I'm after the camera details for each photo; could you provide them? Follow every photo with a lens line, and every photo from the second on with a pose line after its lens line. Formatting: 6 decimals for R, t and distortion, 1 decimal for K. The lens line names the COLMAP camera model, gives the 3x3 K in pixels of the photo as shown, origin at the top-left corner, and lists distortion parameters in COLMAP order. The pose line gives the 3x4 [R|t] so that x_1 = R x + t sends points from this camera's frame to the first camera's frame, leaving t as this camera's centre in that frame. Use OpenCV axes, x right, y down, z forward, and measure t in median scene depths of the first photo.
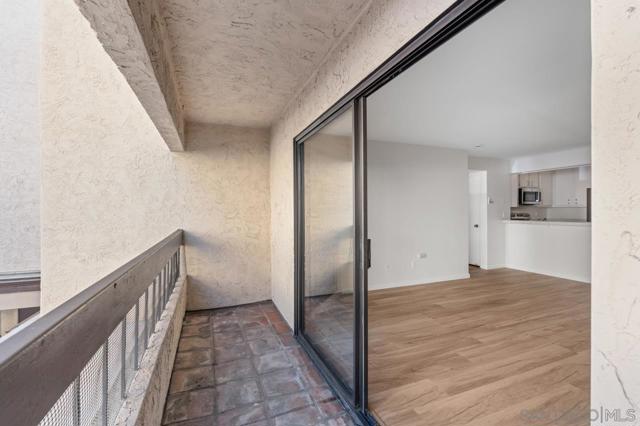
lens RADIAL K [[283.9, 0, 320.8], [0, 283.9, 206.9], [0, 0, 1]] dist [0.000352, 0.000036]
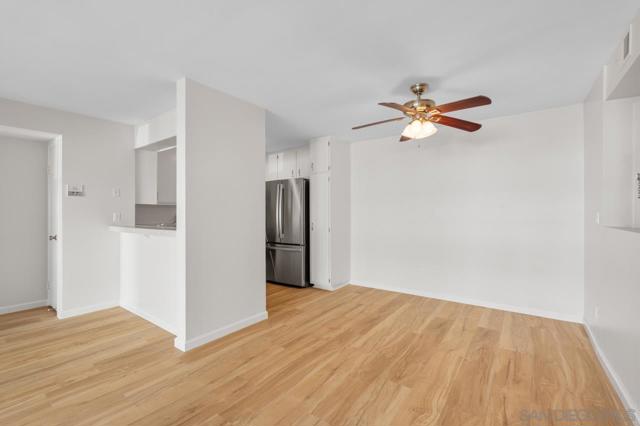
lens RADIAL K [[283.2, 0, 321.8], [0, 283.2, 214.3], [0, 0, 1]] dist [-0.001026, 0.000080]
pose [[0.848627, 0.002794, 0.528985, 0.690189], [-0.013230, 0.999785, 0.015943, 0.007070], [-0.528827, -0.020528, 0.848481, 0.279443]]
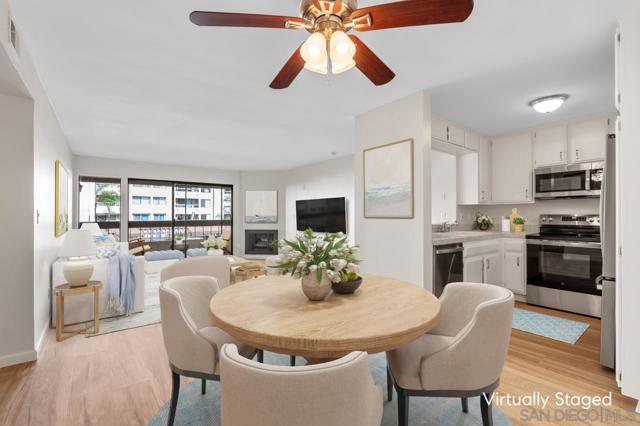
lens RADIAL K [[283.2, 0, 321.8], [0, 283.2, 214.3], [0, 0, 1]] dist [-0.001026, 0.000080]
pose [[0.280668, -0.000025, -0.959805, 1.226666], [0.008921, 0.999957, 0.002582, 0.017465], [0.959764, -0.009287, 0.280656, 0.487253]]
